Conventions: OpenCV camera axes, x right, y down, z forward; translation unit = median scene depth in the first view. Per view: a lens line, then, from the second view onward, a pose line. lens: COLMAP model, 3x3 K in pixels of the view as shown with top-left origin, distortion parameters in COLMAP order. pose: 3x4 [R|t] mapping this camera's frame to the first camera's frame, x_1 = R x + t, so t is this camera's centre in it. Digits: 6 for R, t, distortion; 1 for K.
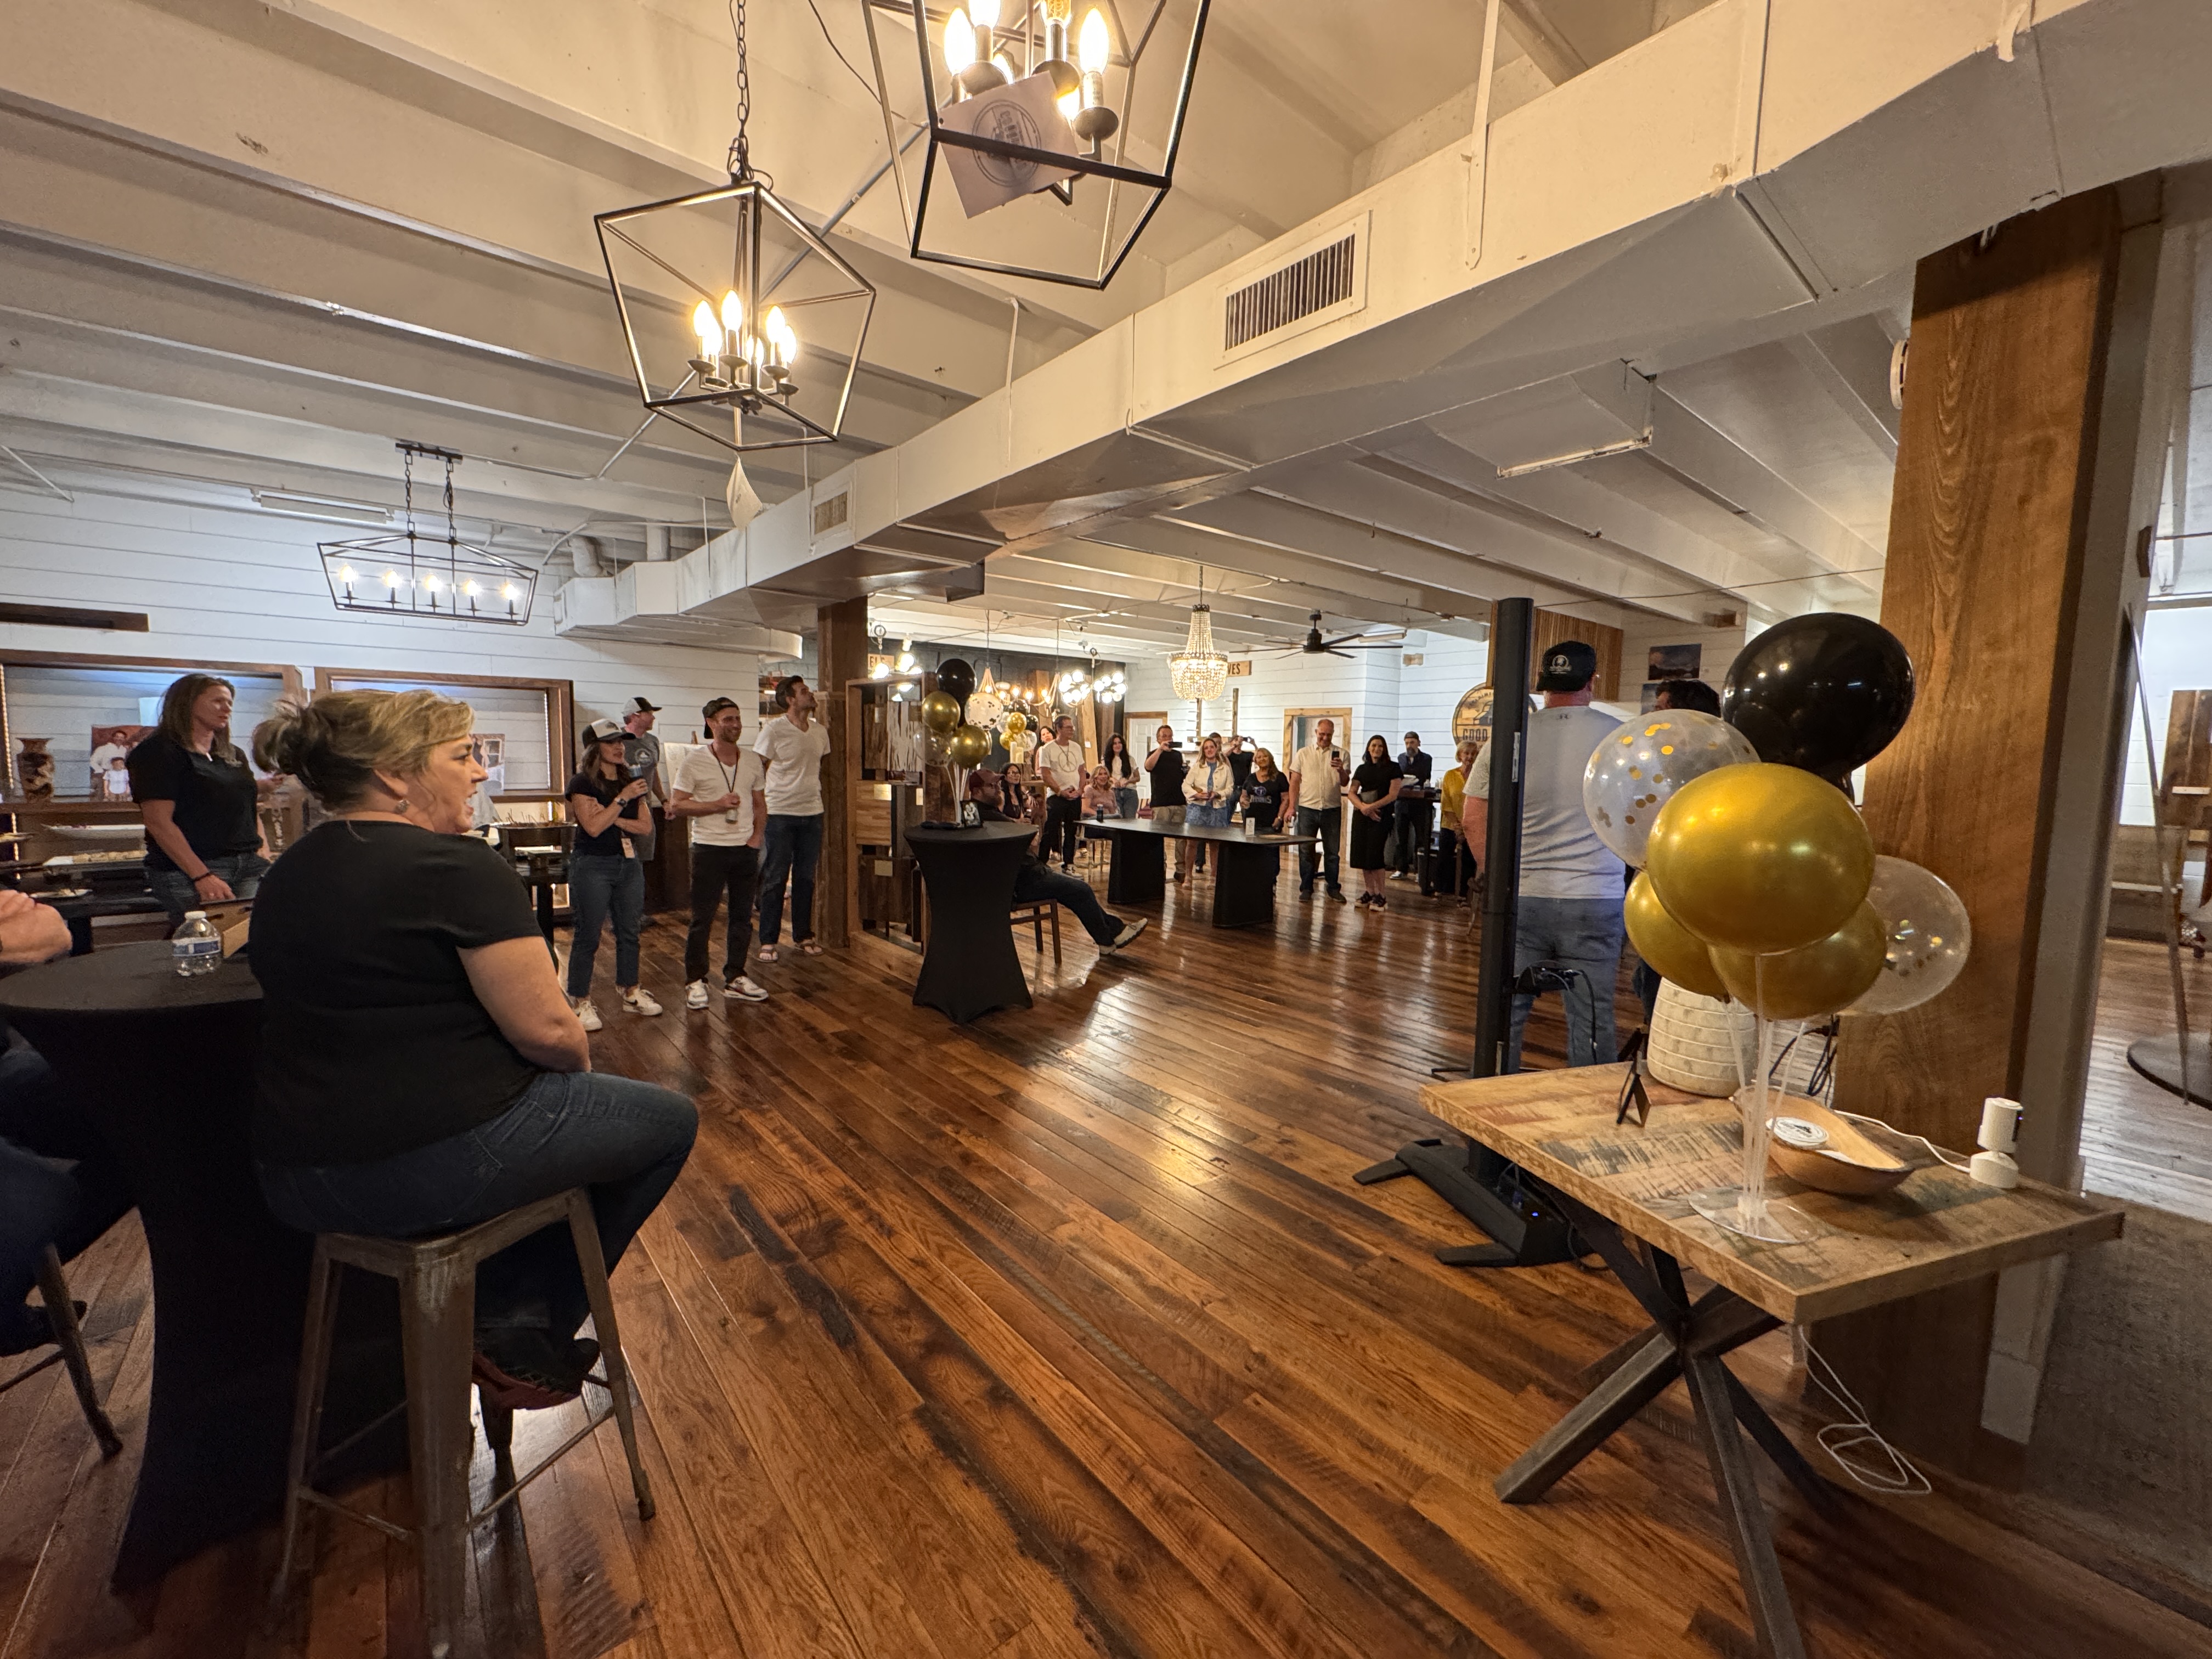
lens RADIAL K [[883.5, 0, 1108.7], [0, 883.5, 824.6], [0, 0, 1]] dist [-0.002886, 0.000728]
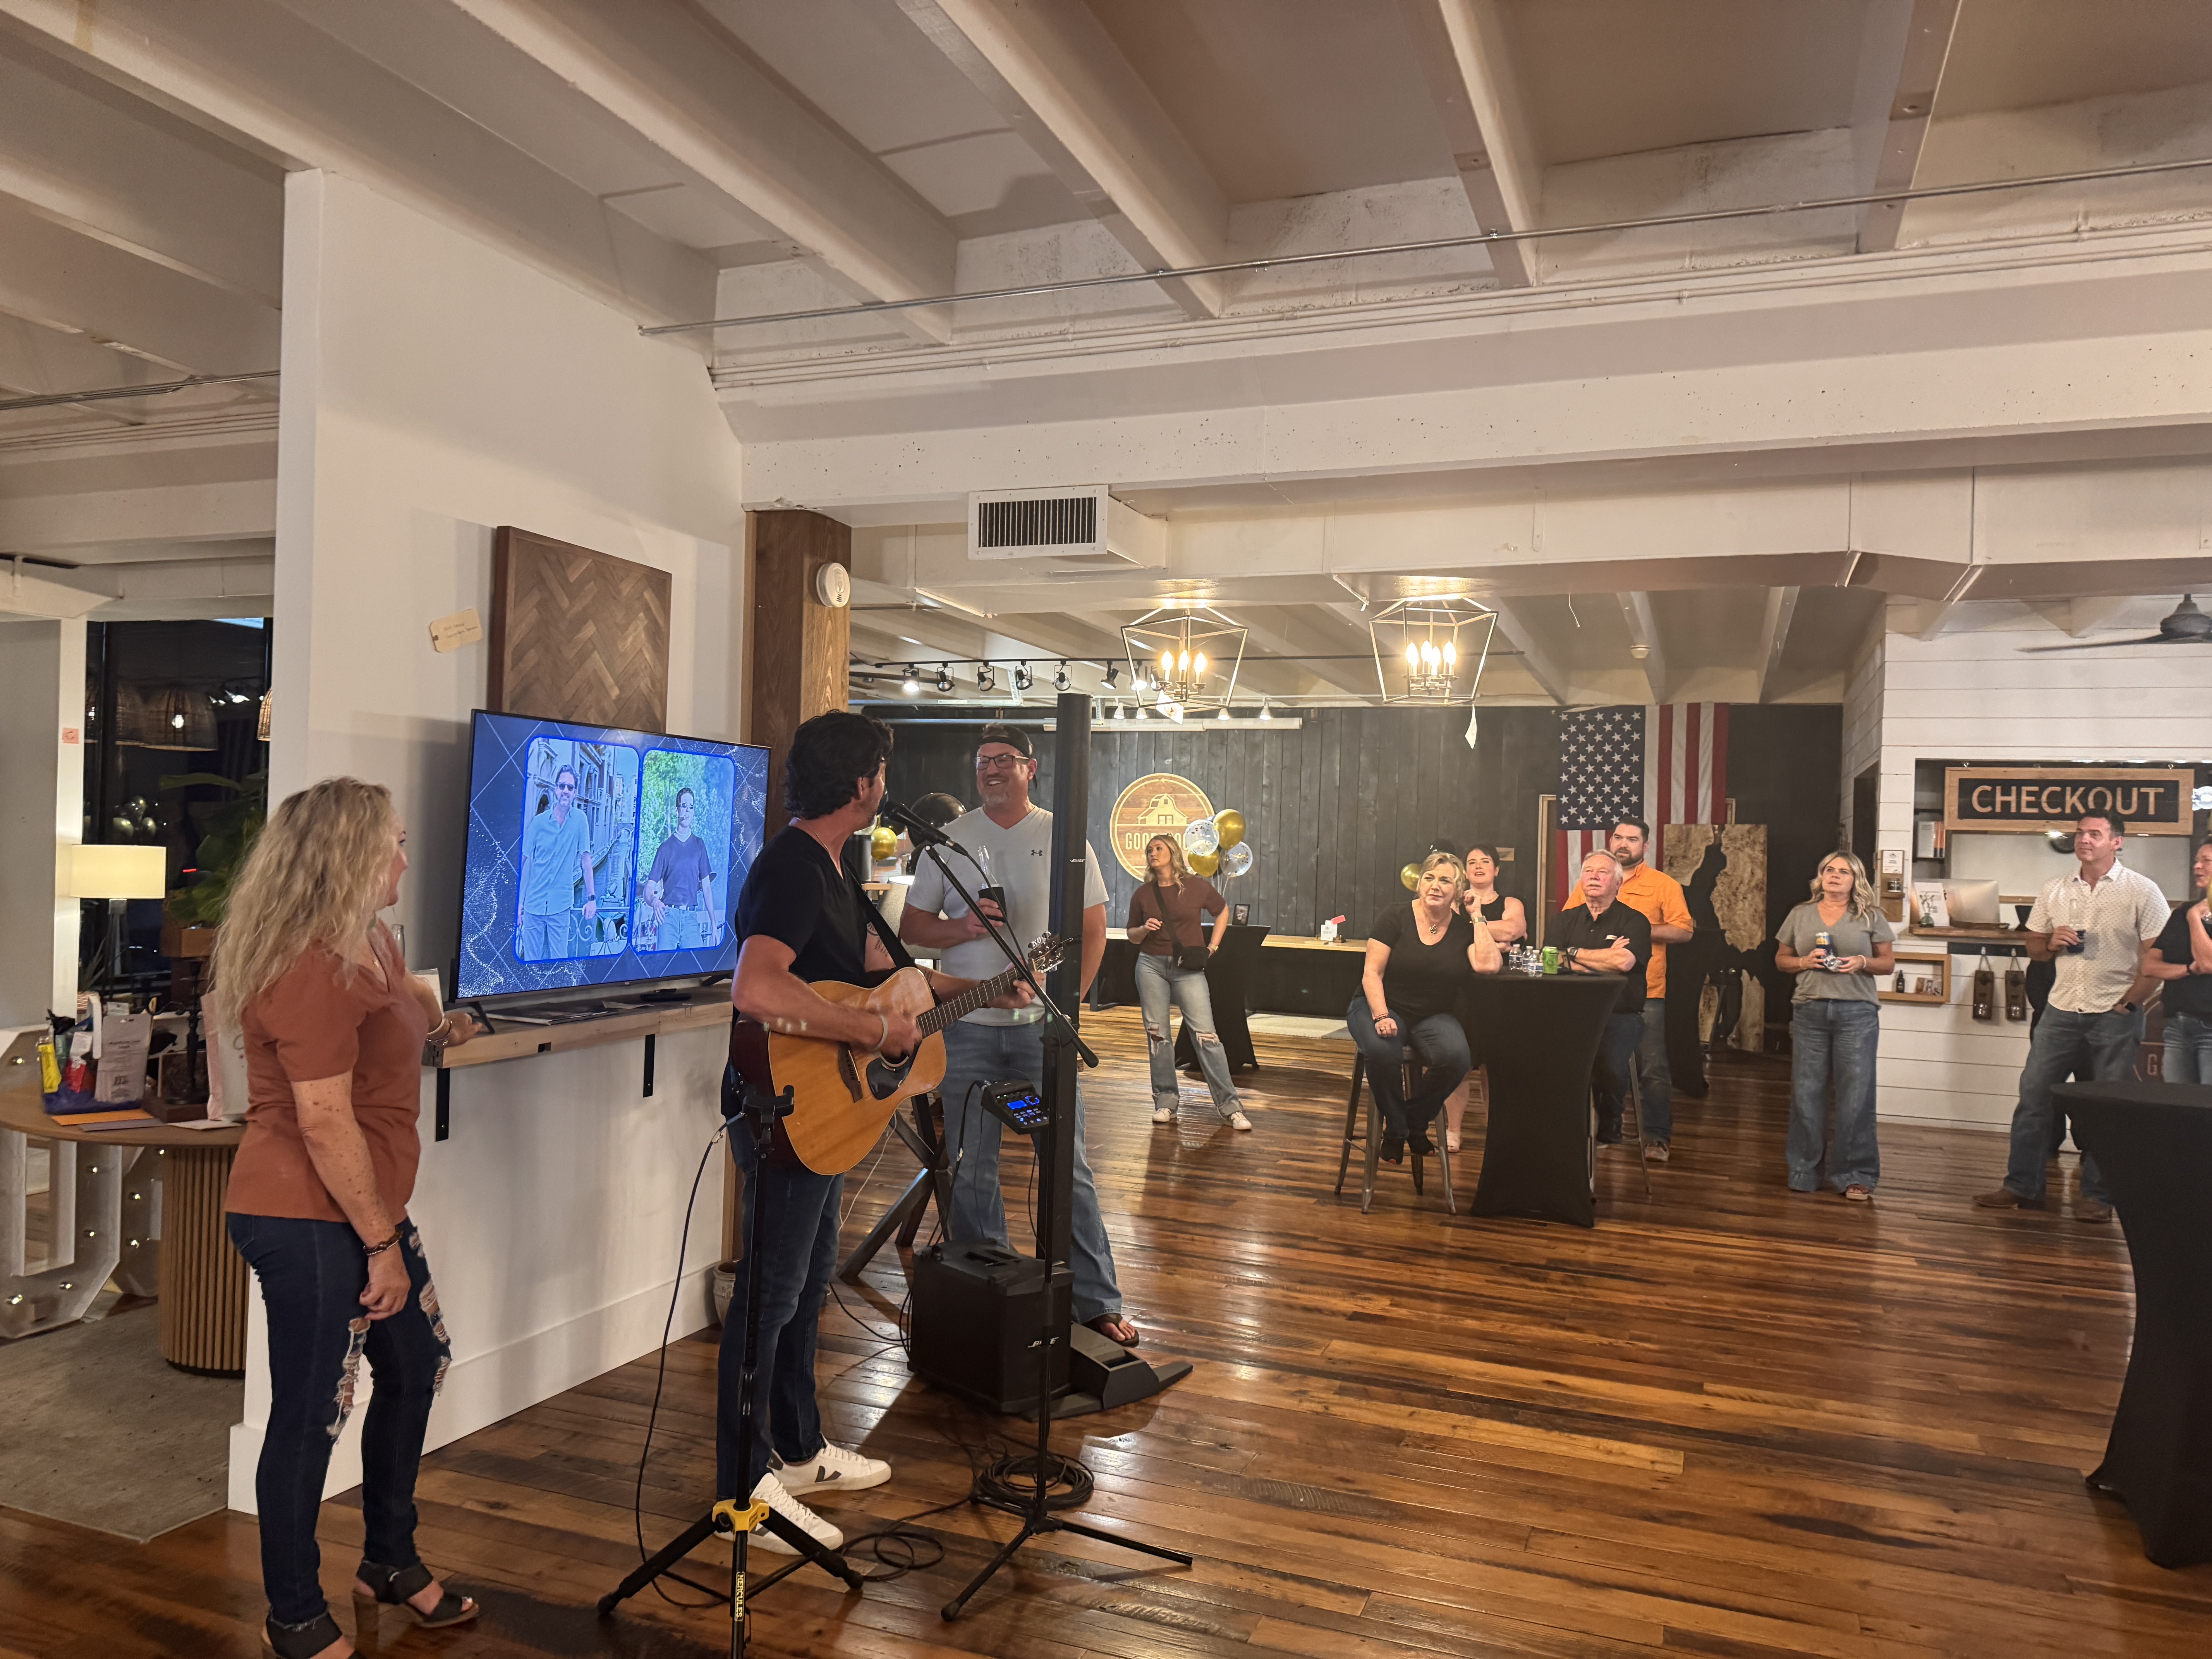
lens RADIAL K [[1553.3, 0, 1113.3], [0, 1553.3, 832.8], [0, 0, 1]] dist [0.064296, -0.078946]
pose [[-0.874378, -0.054059, -0.482225, 0.957974], [-0.090137, 0.994574, 0.051941, -0.154229], [0.476801, 0.088882, -0.874506, 1.958552]]
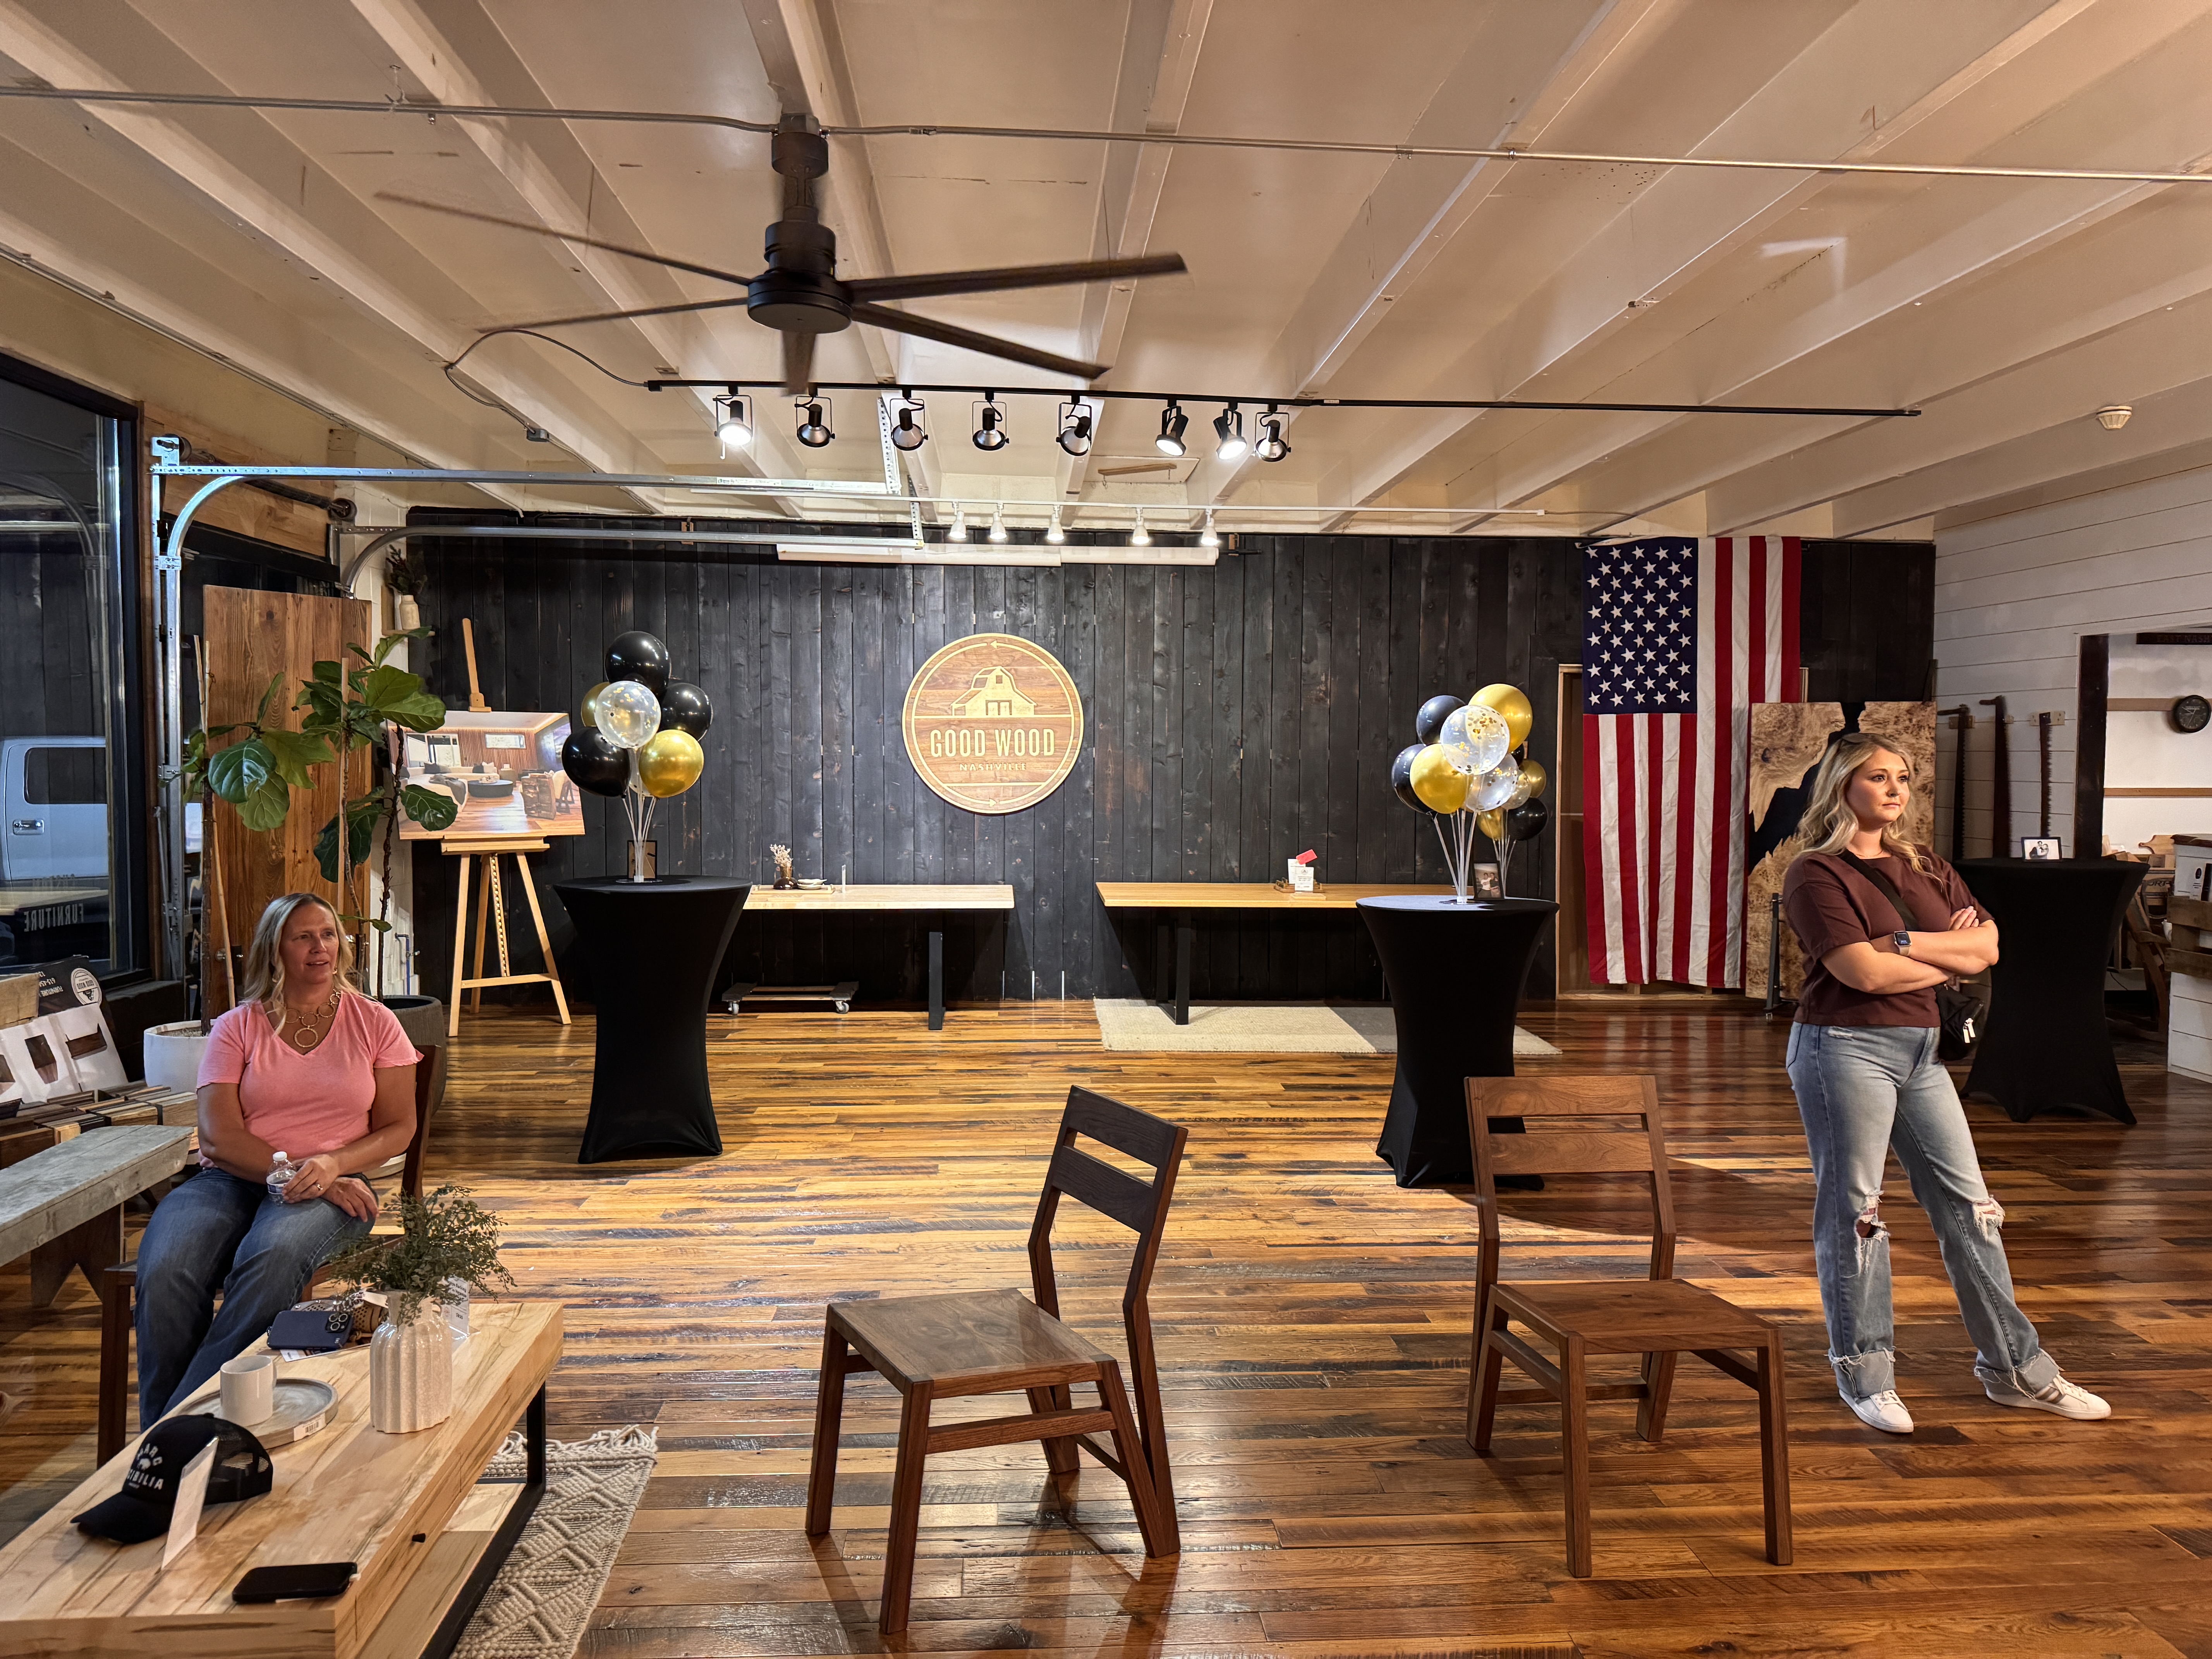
lens RADIAL K [[1553.3, 0, 1118.3], [0, 1553.3, 825.6], [0, 0, 1]] dist [0.064296, -0.078946]
pose [[-0.580677, 0.015340, -0.813990, 0.822109], [-0.086266, 0.993034, 0.080254, -0.011834], [0.809551, 0.116822, -0.575309, -0.012406]]
